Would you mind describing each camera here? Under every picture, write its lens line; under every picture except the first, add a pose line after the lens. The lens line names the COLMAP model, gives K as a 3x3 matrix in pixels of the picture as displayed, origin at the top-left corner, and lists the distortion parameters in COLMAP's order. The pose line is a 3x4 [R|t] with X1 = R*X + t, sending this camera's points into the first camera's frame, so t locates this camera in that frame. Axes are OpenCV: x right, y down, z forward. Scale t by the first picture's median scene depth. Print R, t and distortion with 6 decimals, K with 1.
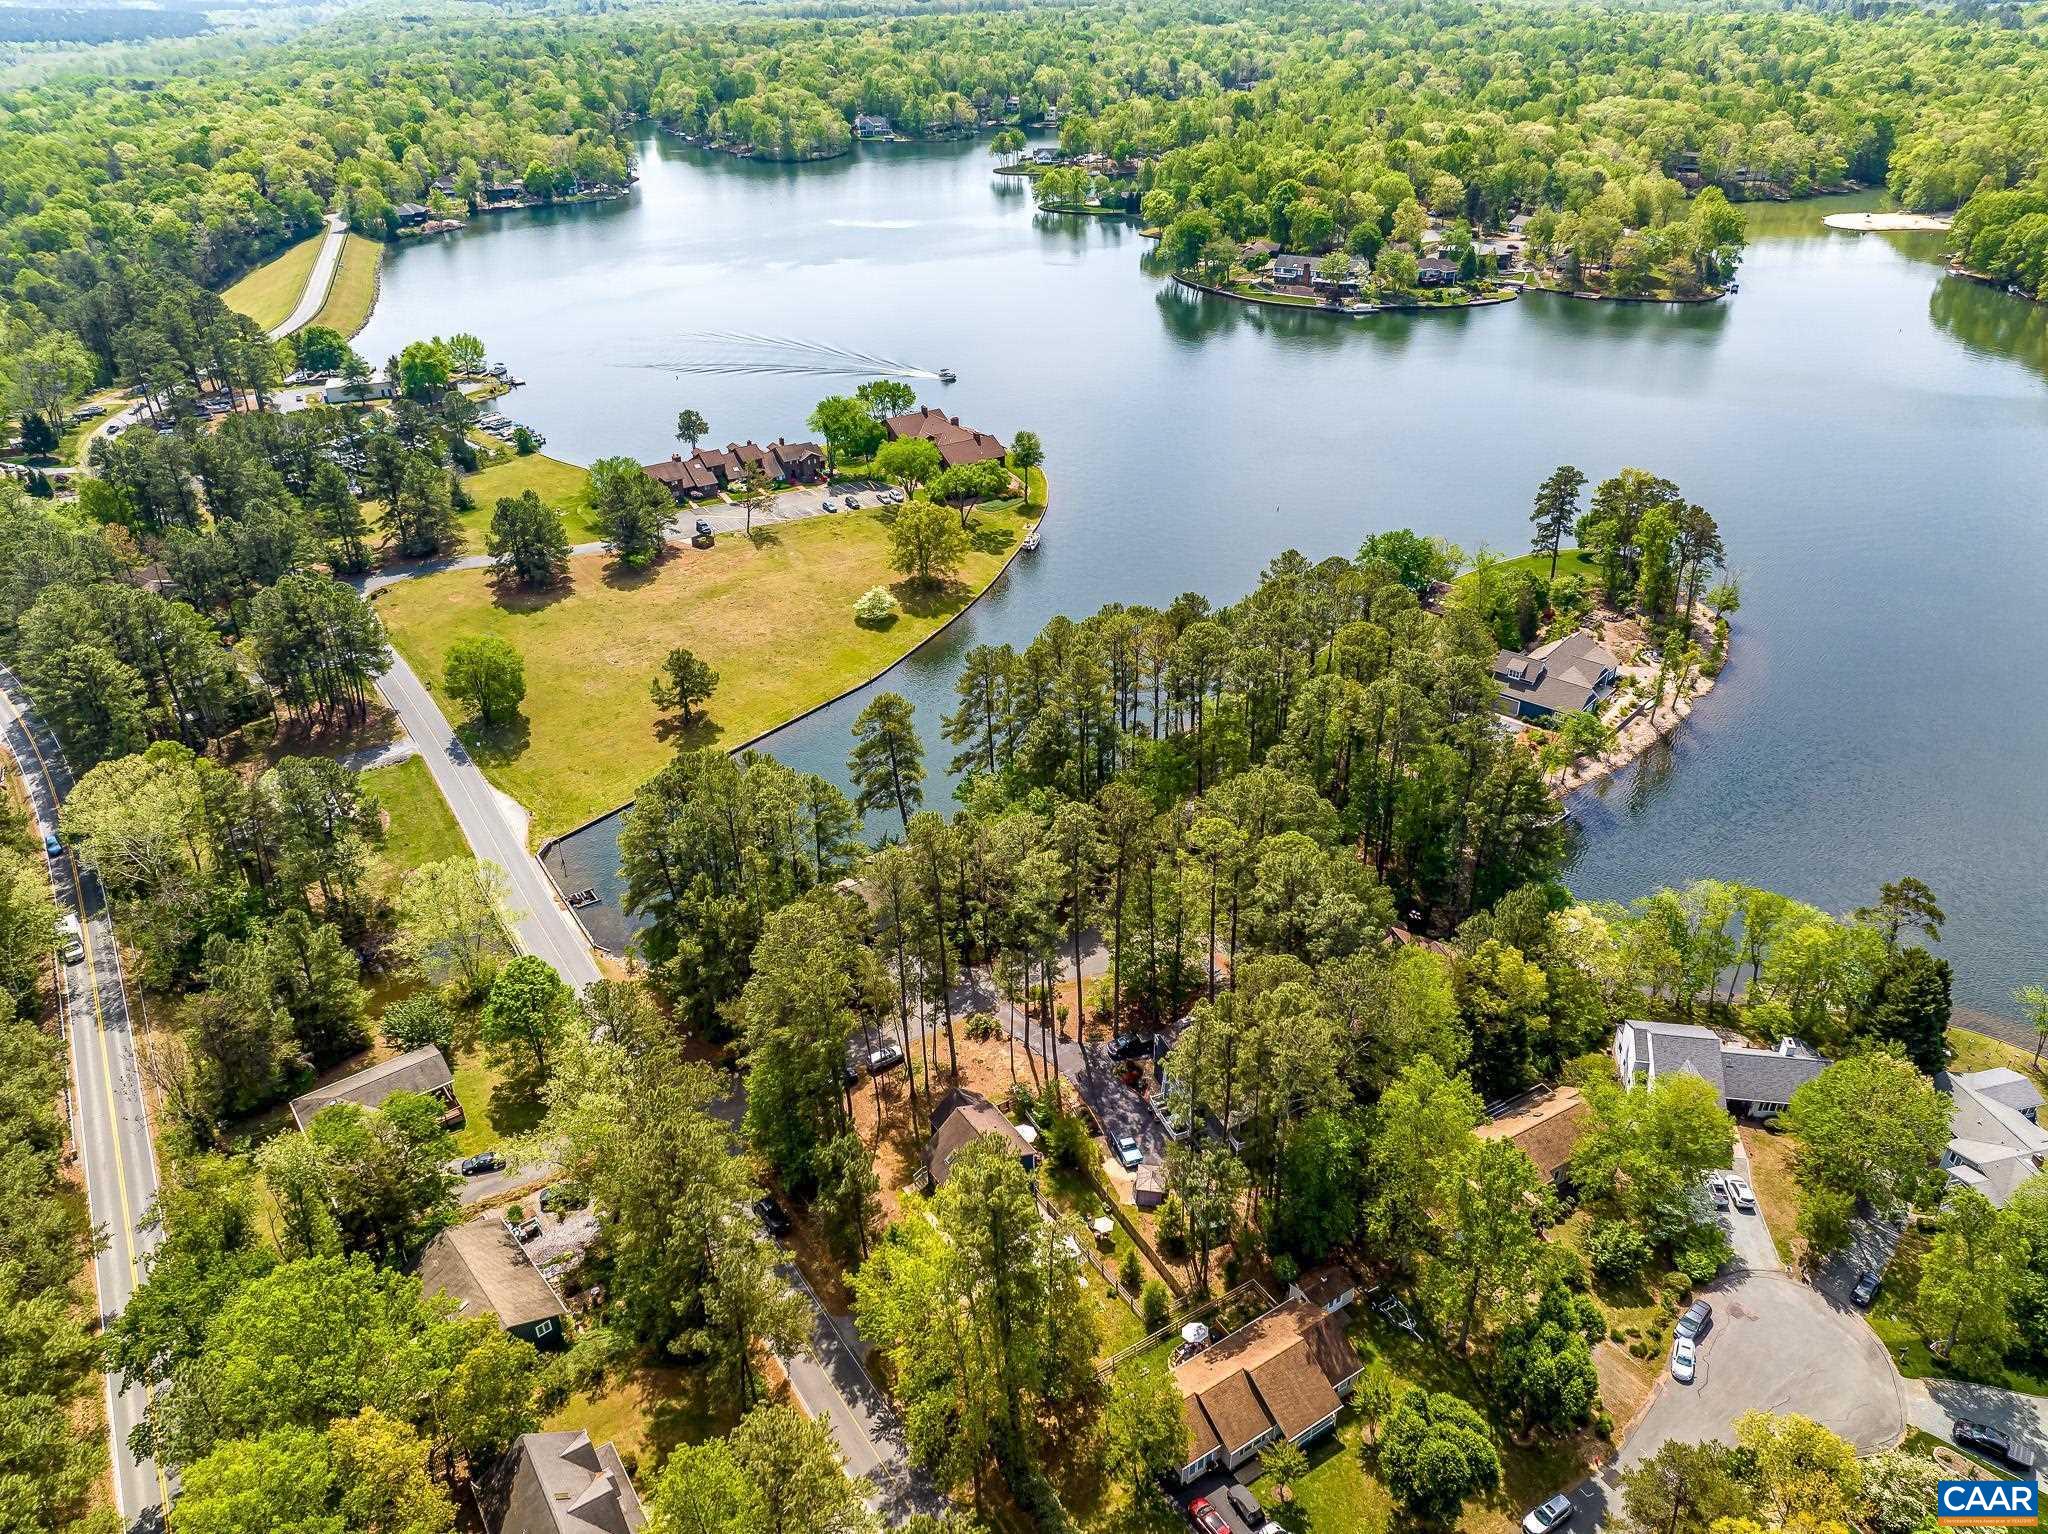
lens RADIAL K [[1432.2, 0, 1024.0], [0, 1432.2, 767.0], [0, 0, 1]] dist [-0.082295, 0.043551]
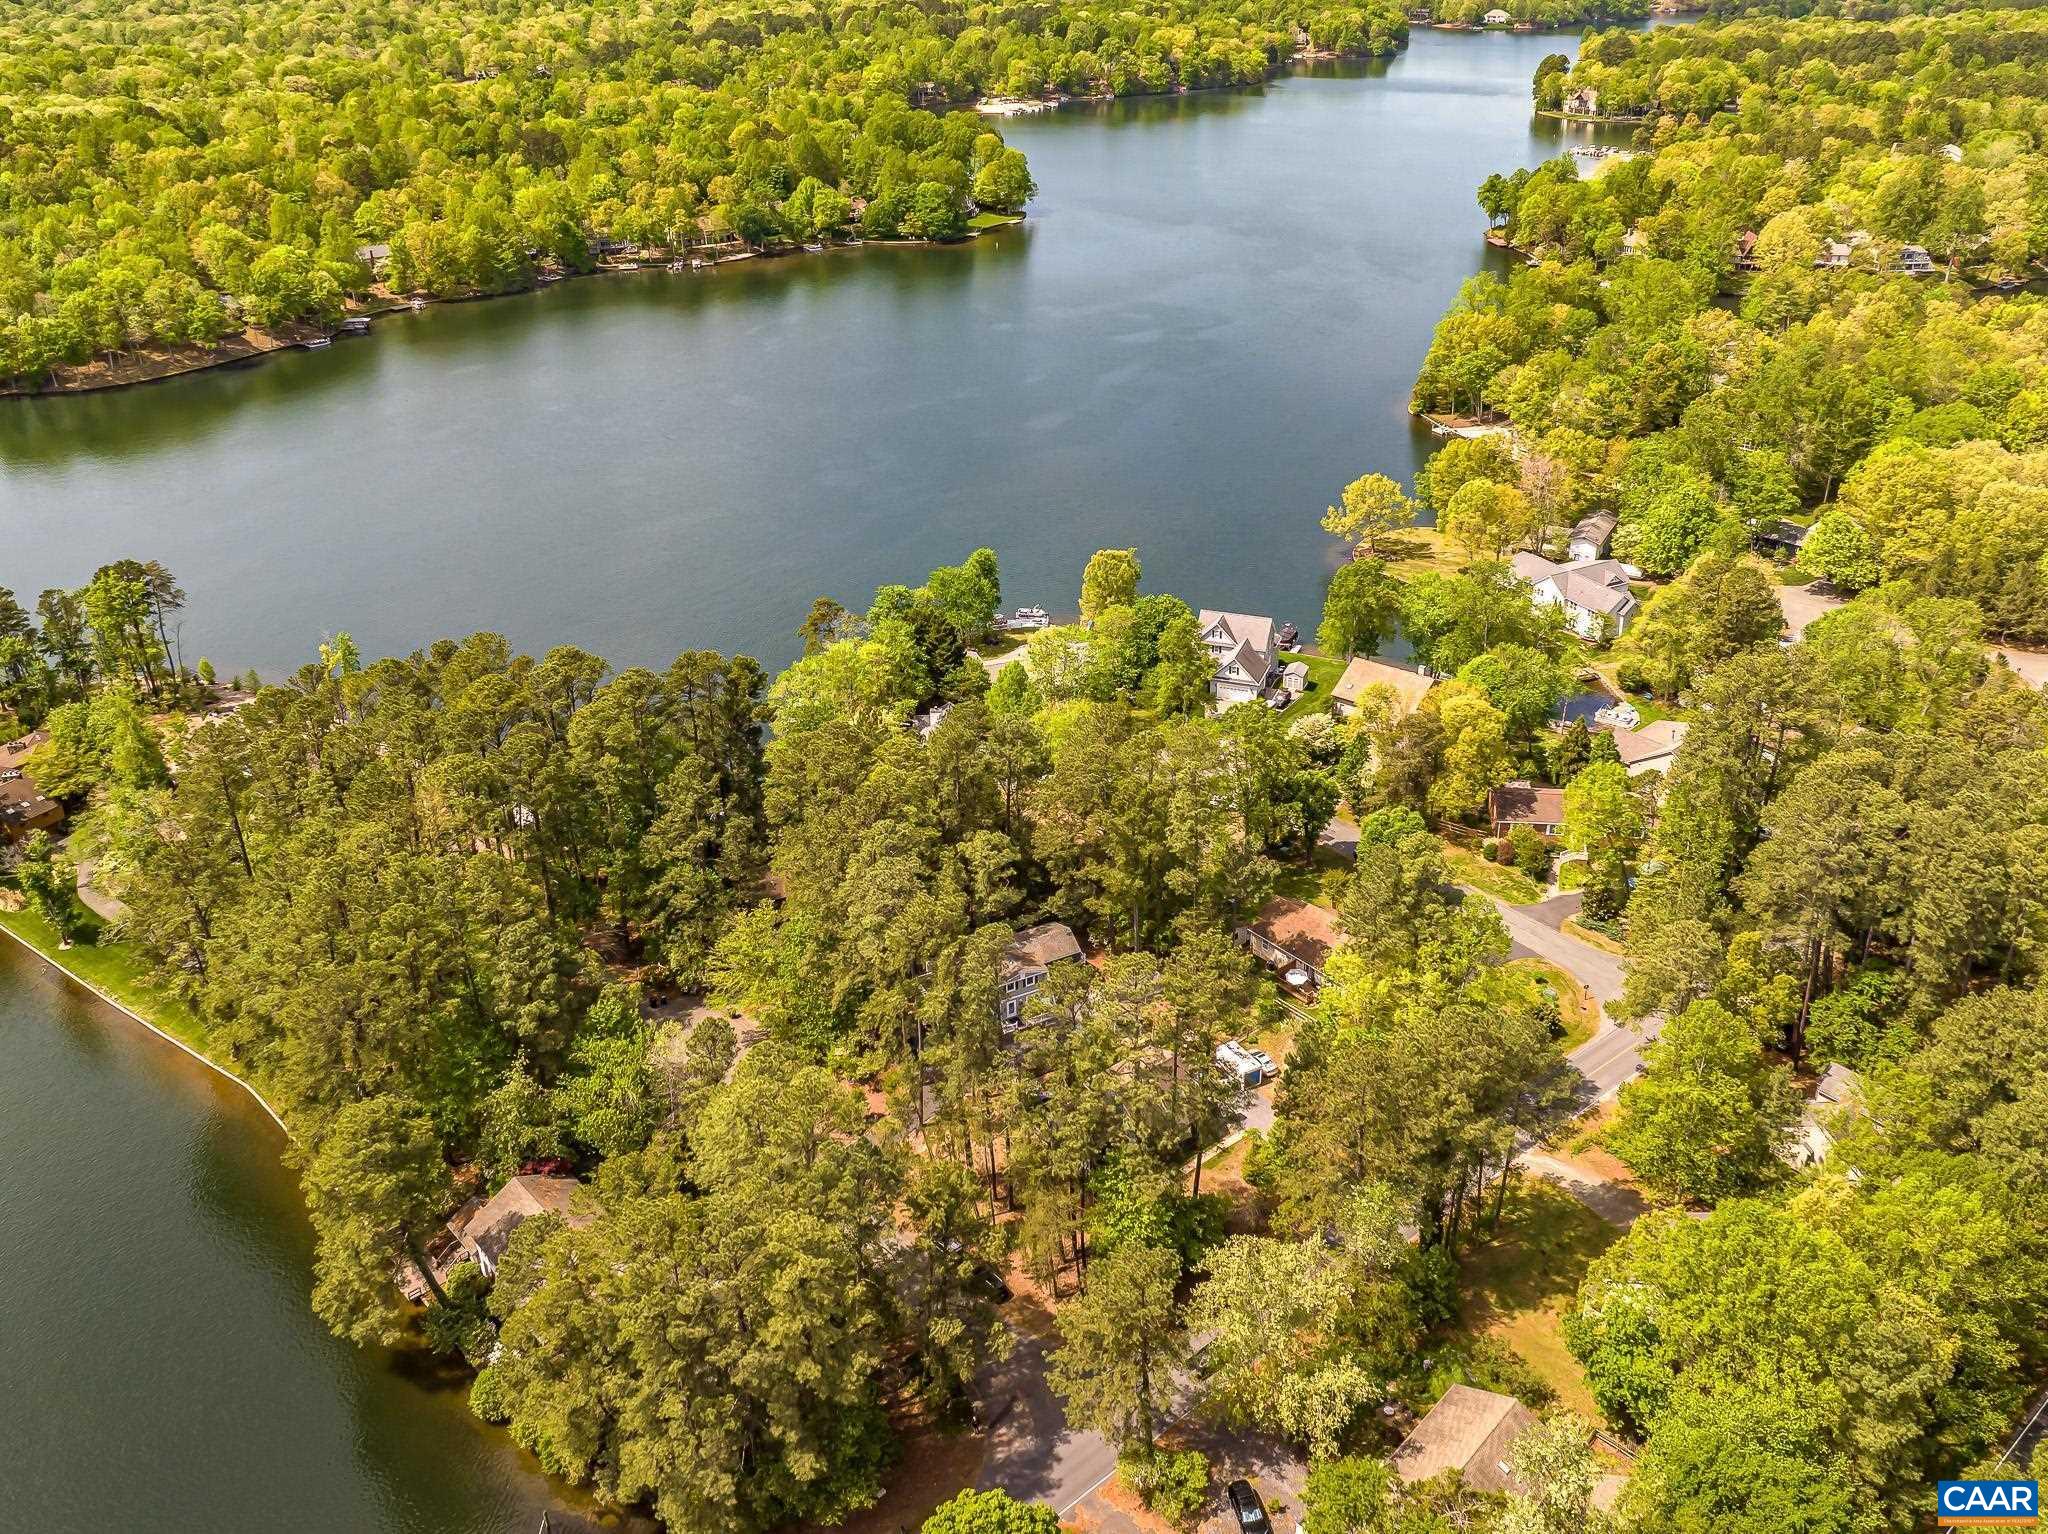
lens RADIAL K [[1579.6, 0, 1024.0], [0, 1579.6, 767.0], [0, 0, 1]] dist [-0.049332, 0.003759]
pose [[-0.137829, -0.447639, 0.883528, -0.261198], [0.500417, 0.738342, 0.452144, -0.129282], [-0.854743, 0.504451, 0.122241, 0.247908]]
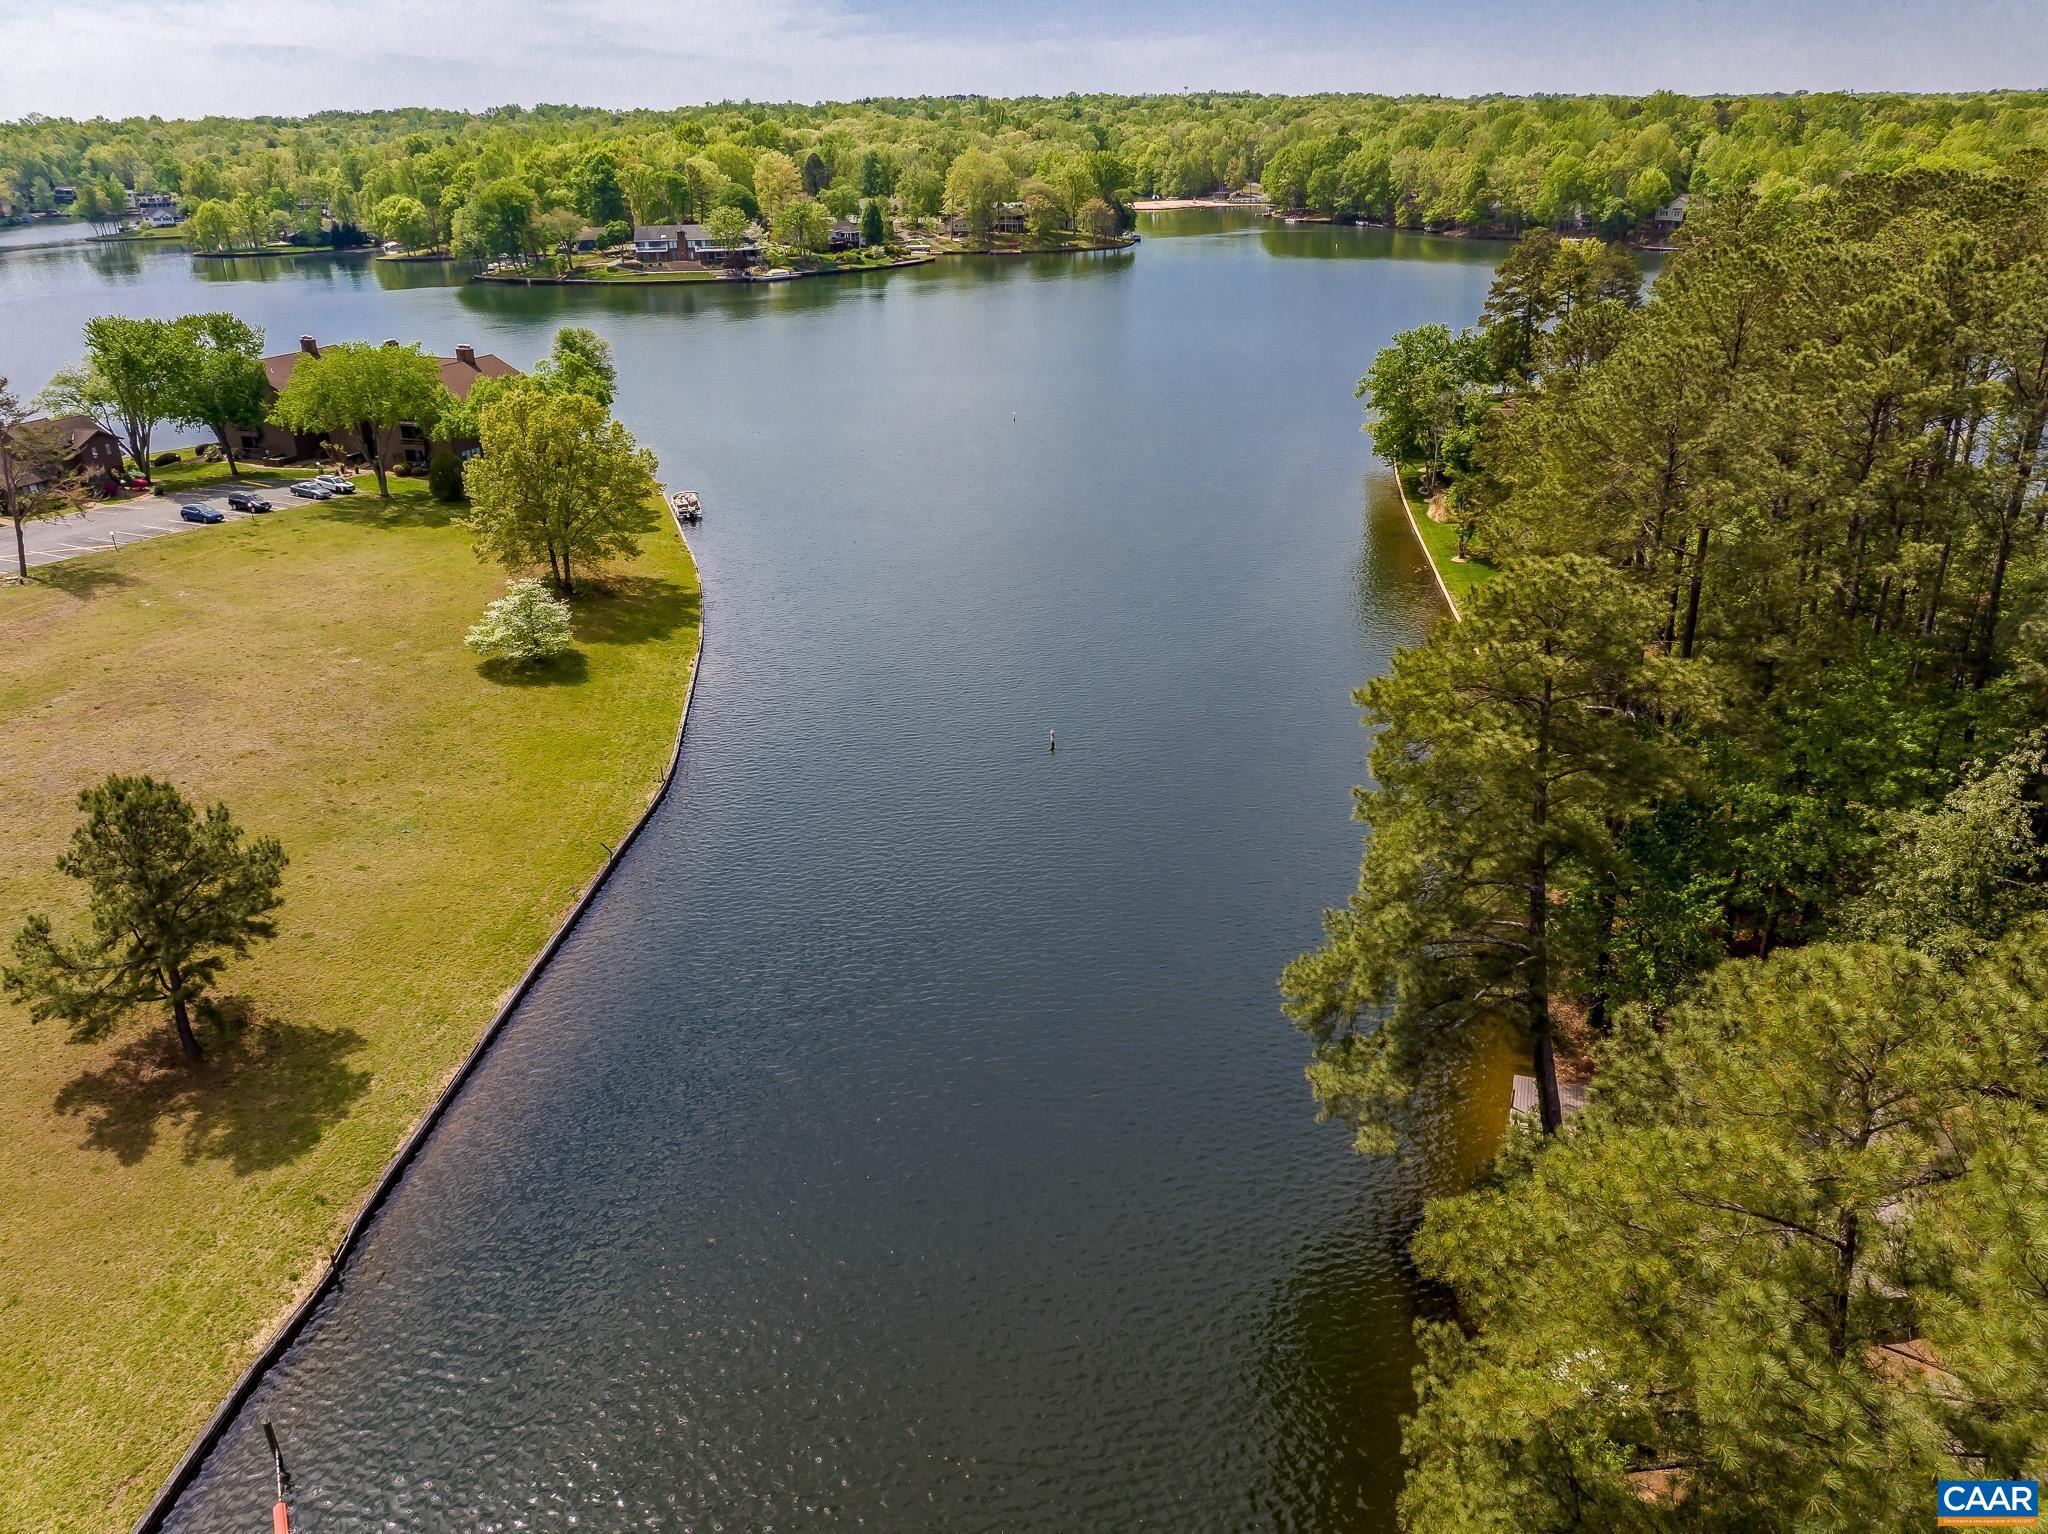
lens RADIAL K [[1403.9, 0, 1024.0], [0, 1403.9, 767.0], [0, 0, 1]] dist [-0.039947, -0.000464]
pose [[0.811041, -0.231544, 0.537216, -0.117888], [0.288526, 0.957195, -0.023033, -0.015941], [-0.508887, 0.173681, 0.843130, 0.347667]]
